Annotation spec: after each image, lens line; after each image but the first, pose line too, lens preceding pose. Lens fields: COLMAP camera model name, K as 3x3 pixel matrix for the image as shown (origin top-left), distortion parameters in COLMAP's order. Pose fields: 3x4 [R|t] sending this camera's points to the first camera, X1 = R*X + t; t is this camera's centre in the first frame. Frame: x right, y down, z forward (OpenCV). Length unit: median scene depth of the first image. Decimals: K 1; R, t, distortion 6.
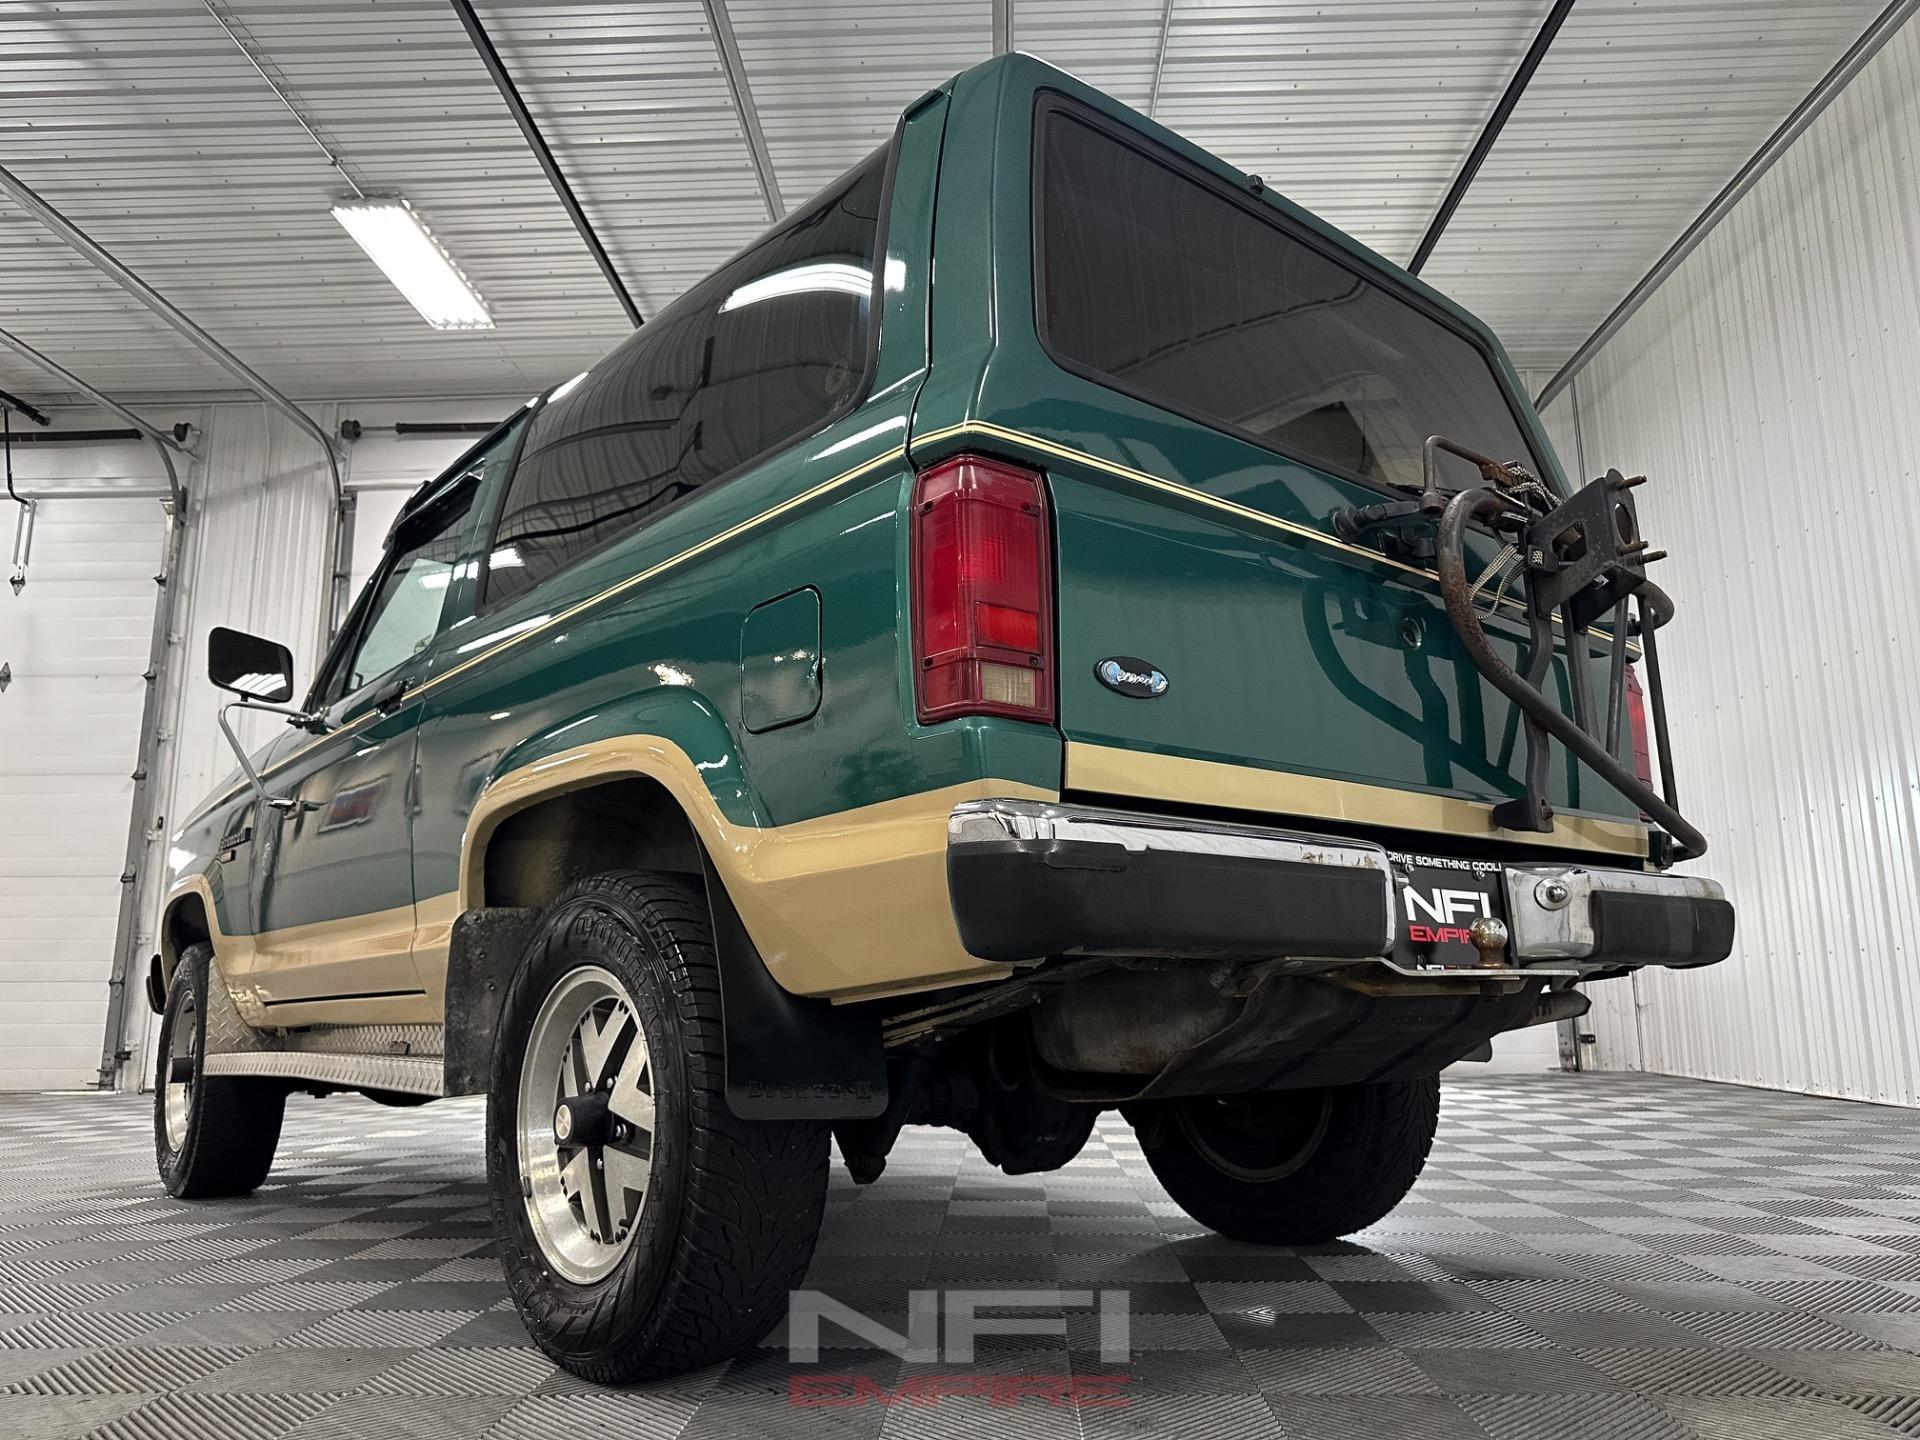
lens RADIAL K [[1385.4, 0, 965.6], [0, 1385.4, 715.9], [0, 0, 1]] dist [-0.027821, 0.046650]
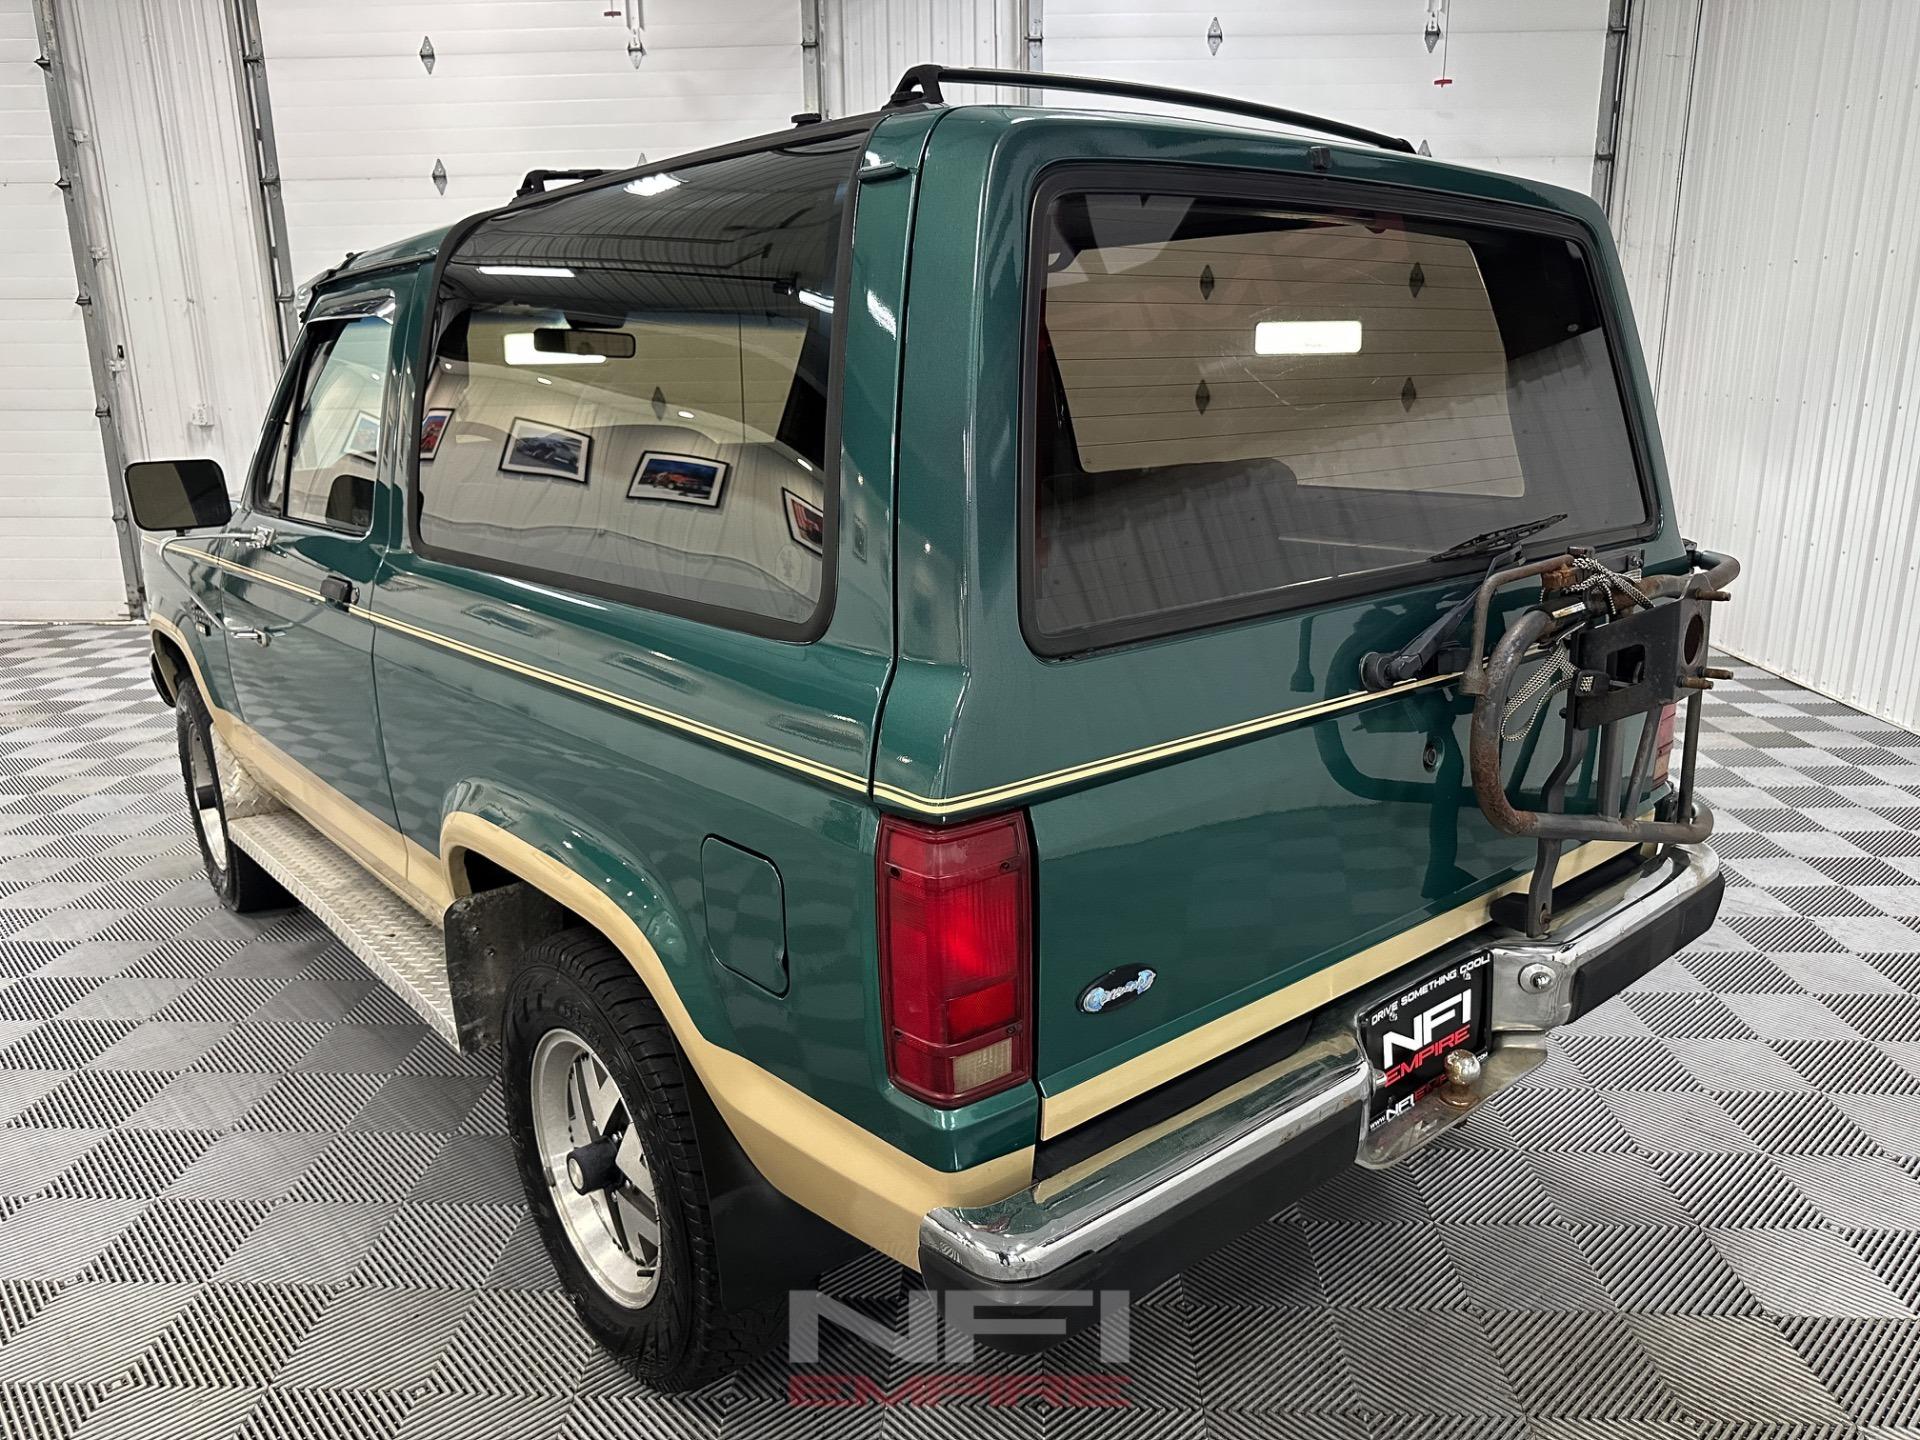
lens RADIAL K [[1384.4, 0, 966.2], [0, 1384.4, 711.6], [0, 0, 1]] dist [-0.024191, 0.037258]
pose [[0.999980, 0.001433, -0.006209, 0.012214], [0.001387, 0.902063, 0.431601, -0.318020], [0.006219, -0.431601, 0.902043, 0.120962]]
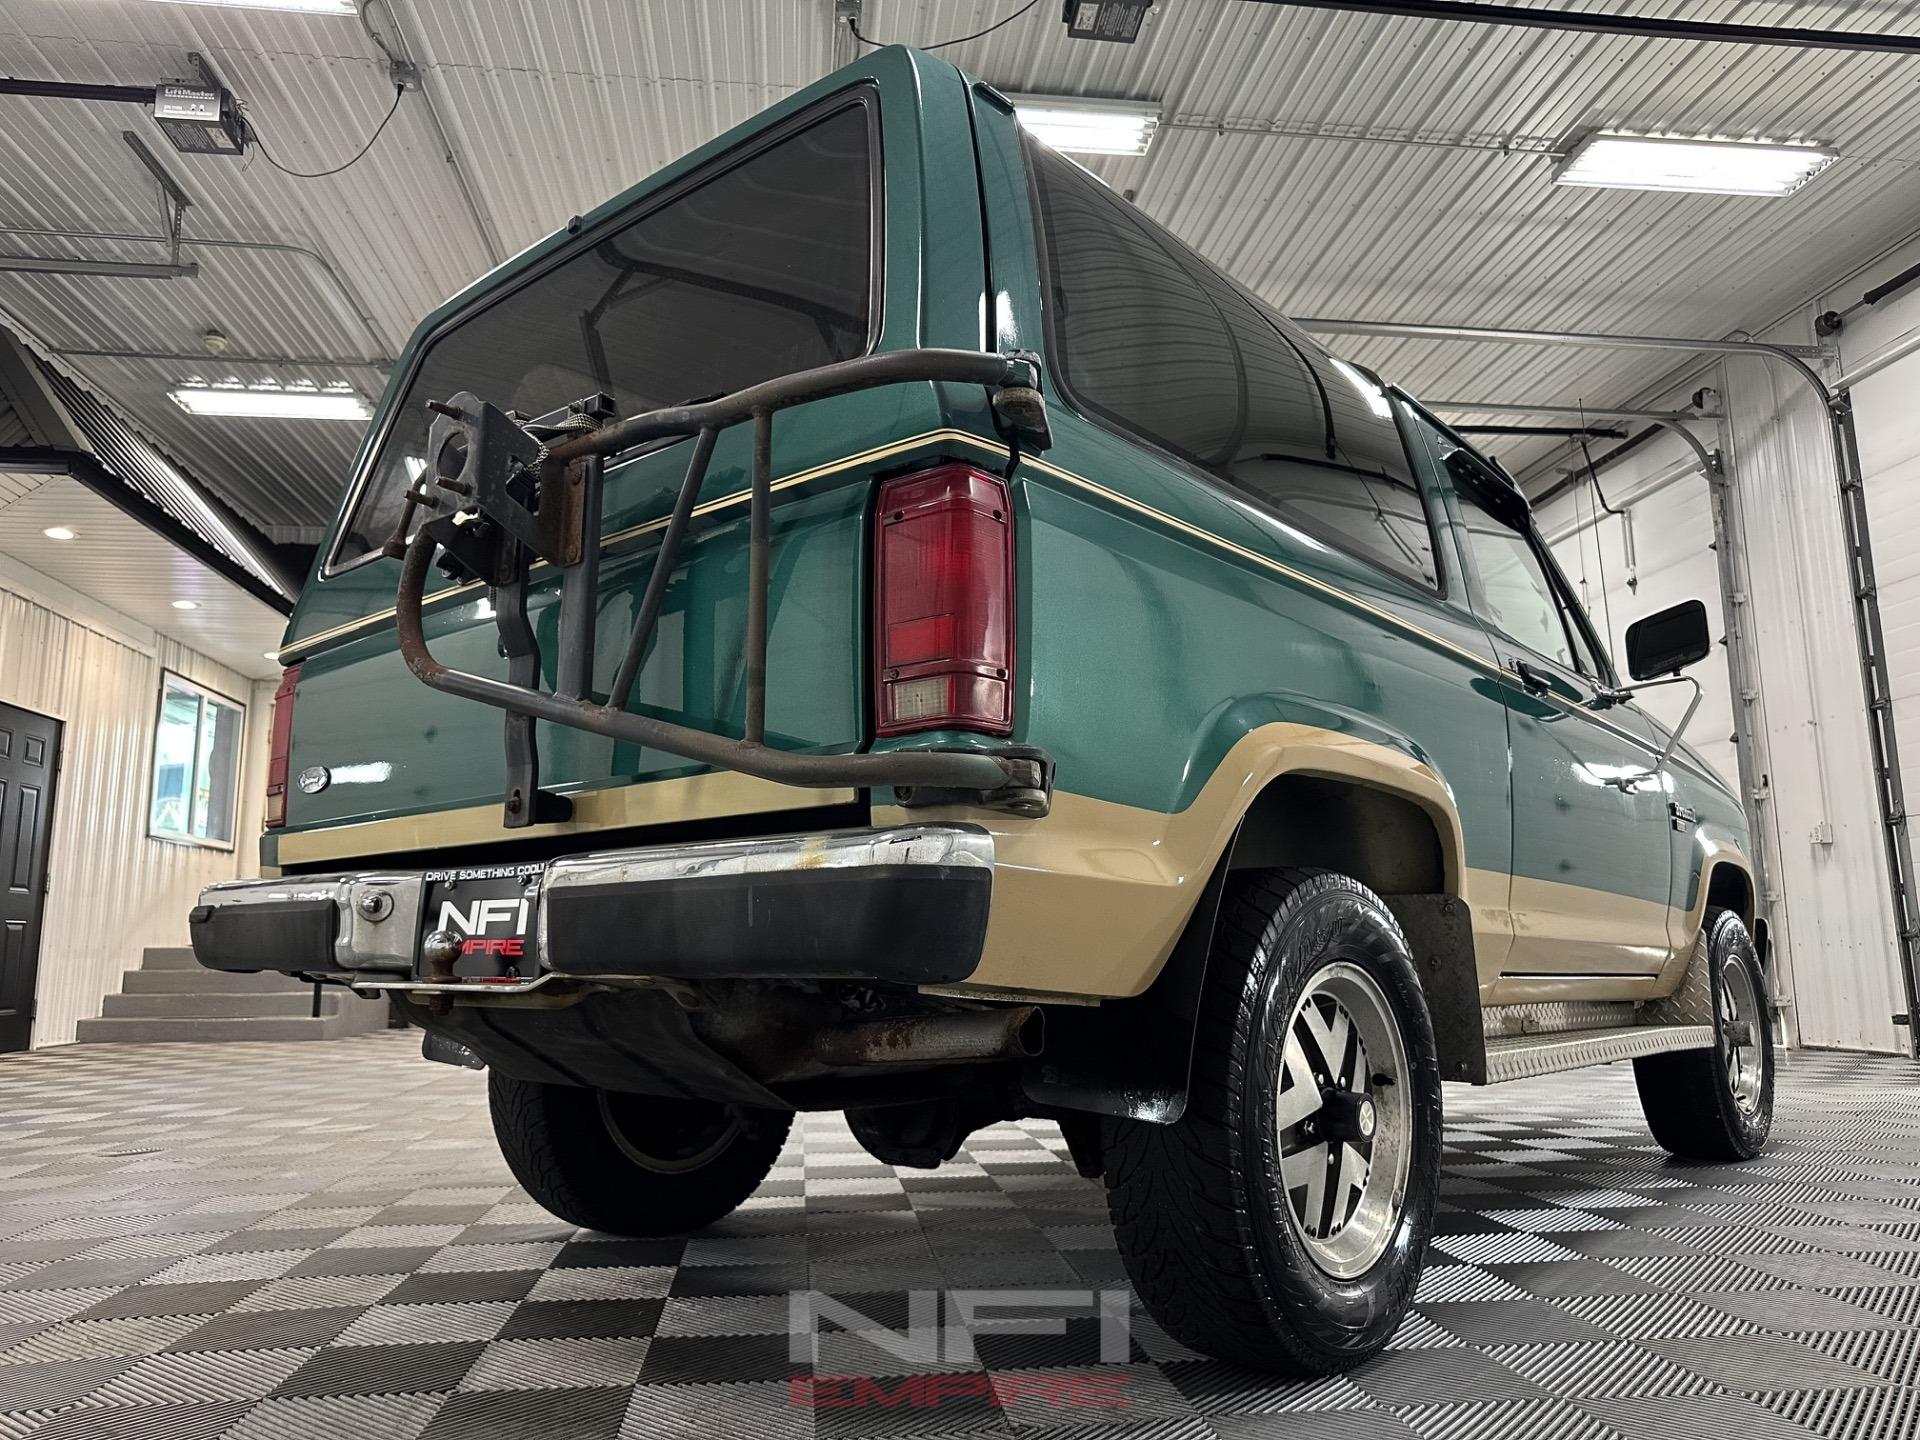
lens RADIAL K [[1384.4, 0, 966.2], [0, 1384.4, 711.6], [0, 0, 1]] dist [-0.024191, 0.037258]
pose [[0.168895, -0.163727, -0.971940, 0.883168], [0.200417, 0.971210, -0.128777, 0.121230], [0.965043, -0.173044, 0.196846, 0.736886]]
